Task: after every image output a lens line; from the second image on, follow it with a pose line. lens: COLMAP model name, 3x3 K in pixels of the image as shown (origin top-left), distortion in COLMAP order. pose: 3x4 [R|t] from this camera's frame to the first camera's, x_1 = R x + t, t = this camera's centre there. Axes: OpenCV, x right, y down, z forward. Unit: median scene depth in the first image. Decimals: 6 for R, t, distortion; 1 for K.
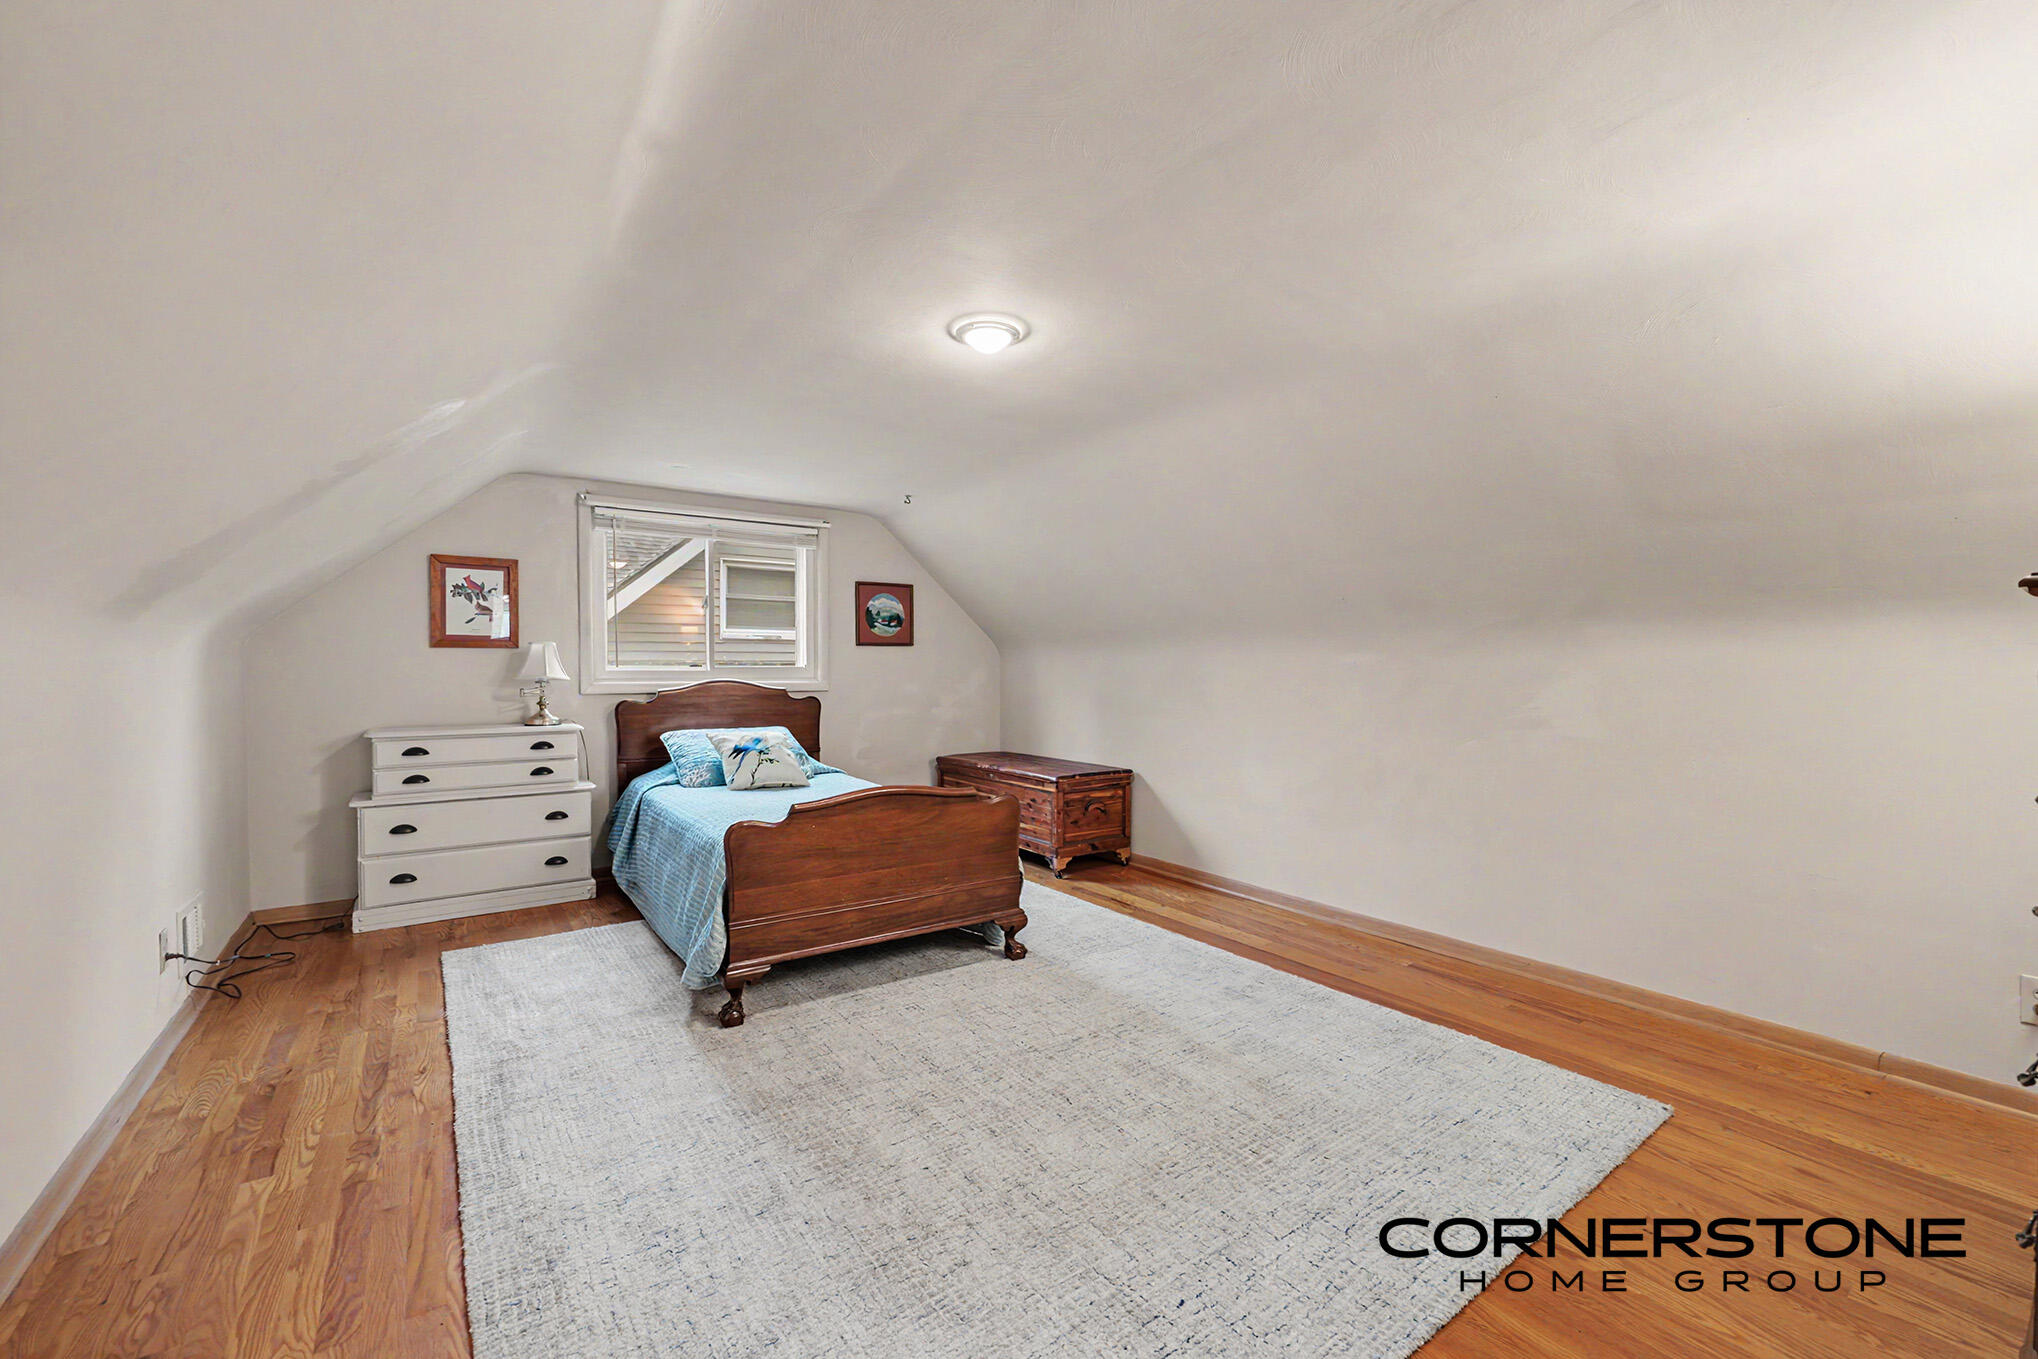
lens RADIAL K [[831.6, 0, 1019.6], [0, 831.6, 680.5], [0, 0, 1]] dist [0.001646, 0.000154]
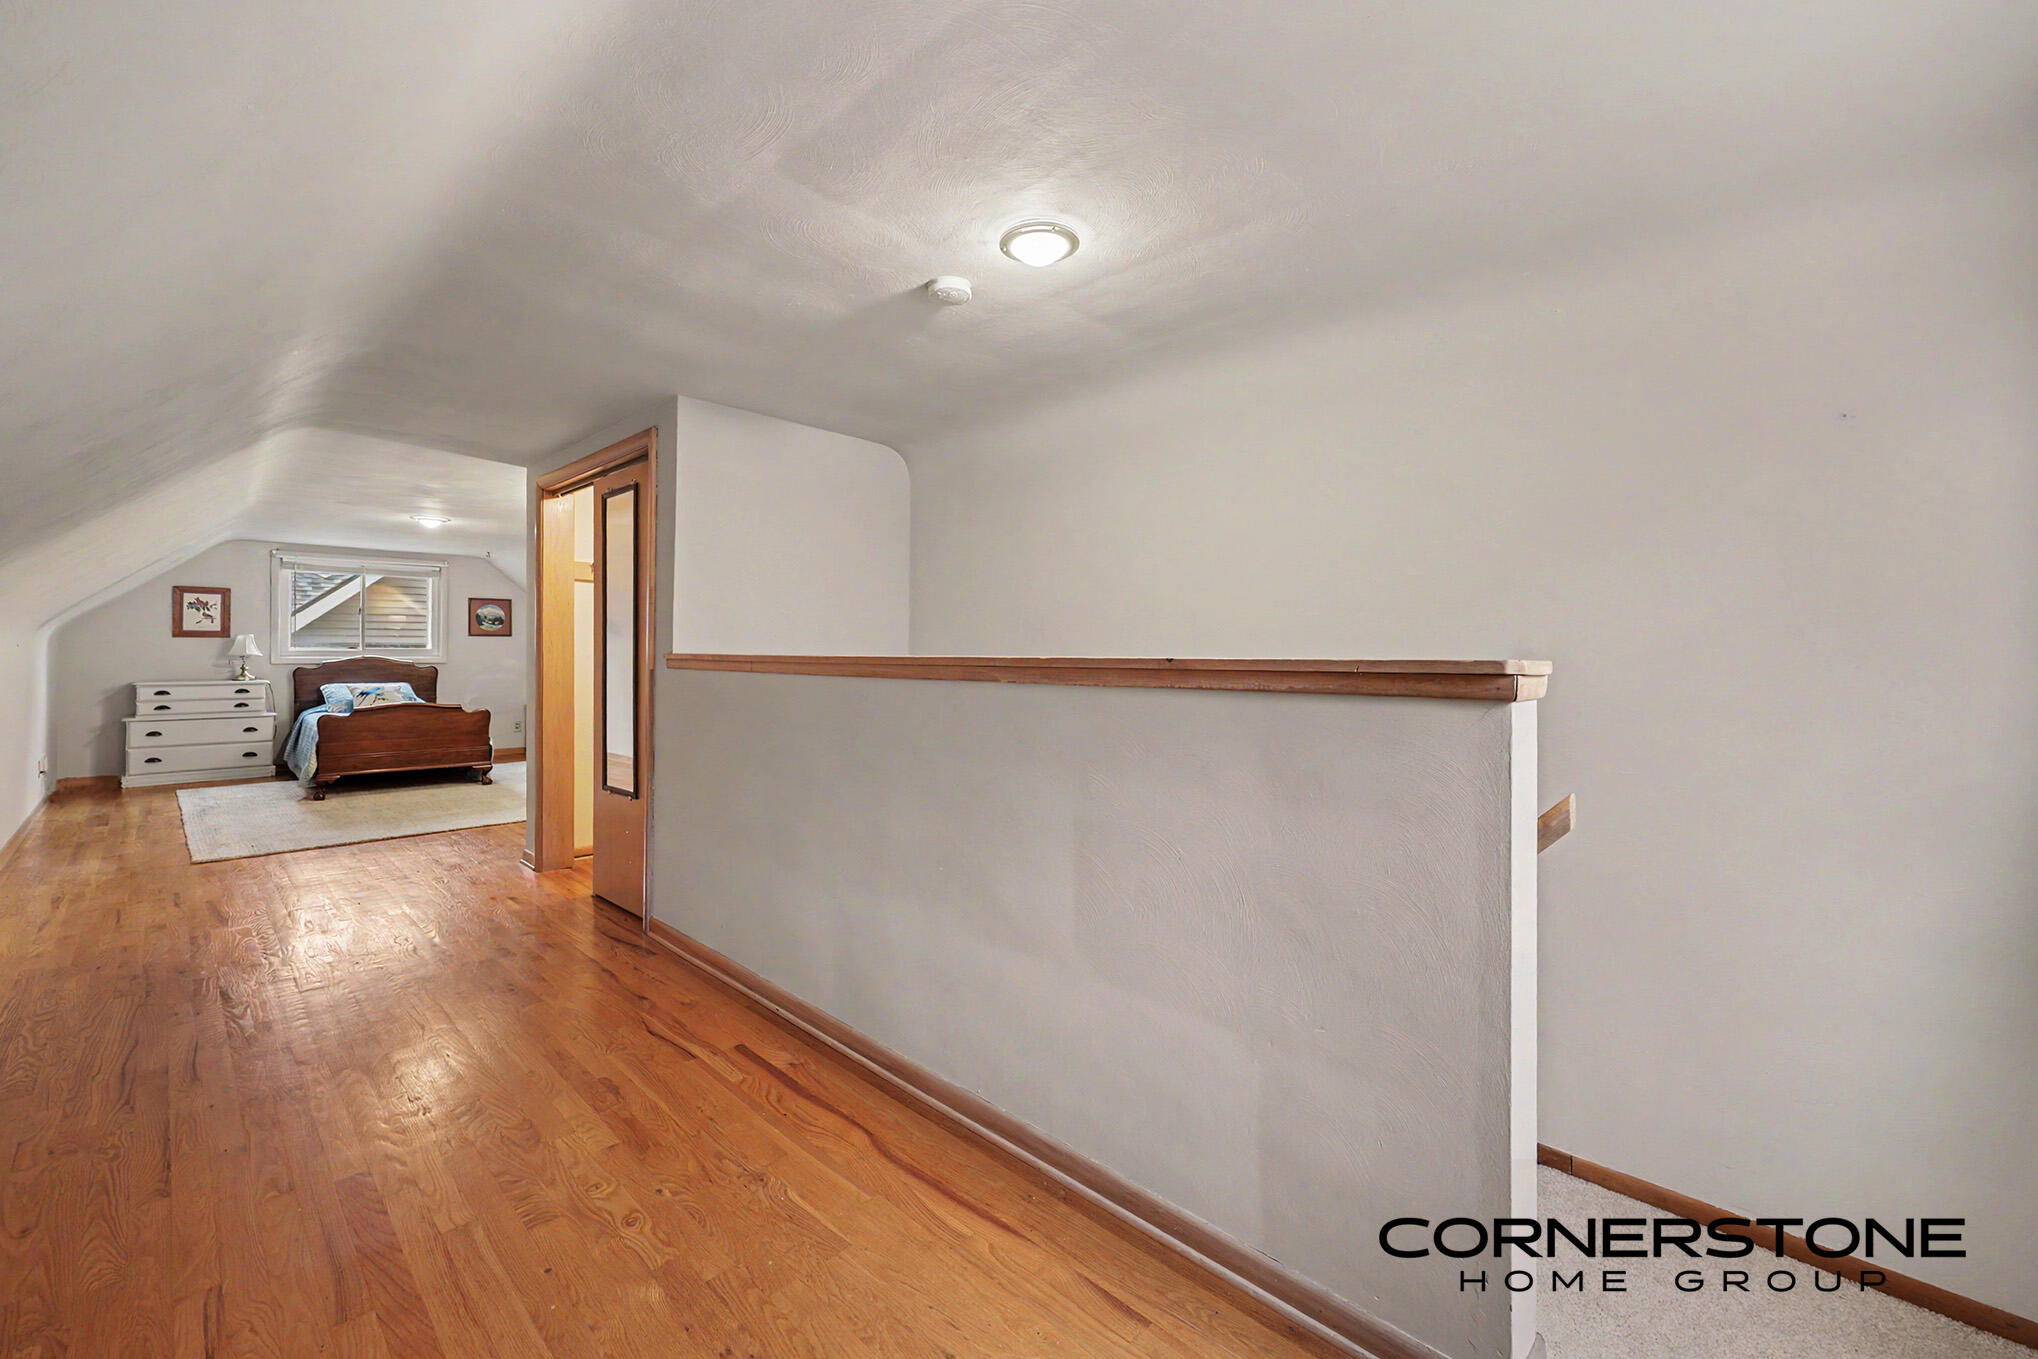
lens RADIAL K [[831.6, 0, 1005.7], [0, 831.6, 643.7], [0, 0, 1]] dist [0.001646, 0.000154]
pose [[0.984268, 0.007672, 0.176516, 0.741441], [-0.004032, 0.999772, -0.020972, 0.004942], [-0.176637, 0.019931, 0.984074, -1.081983]]
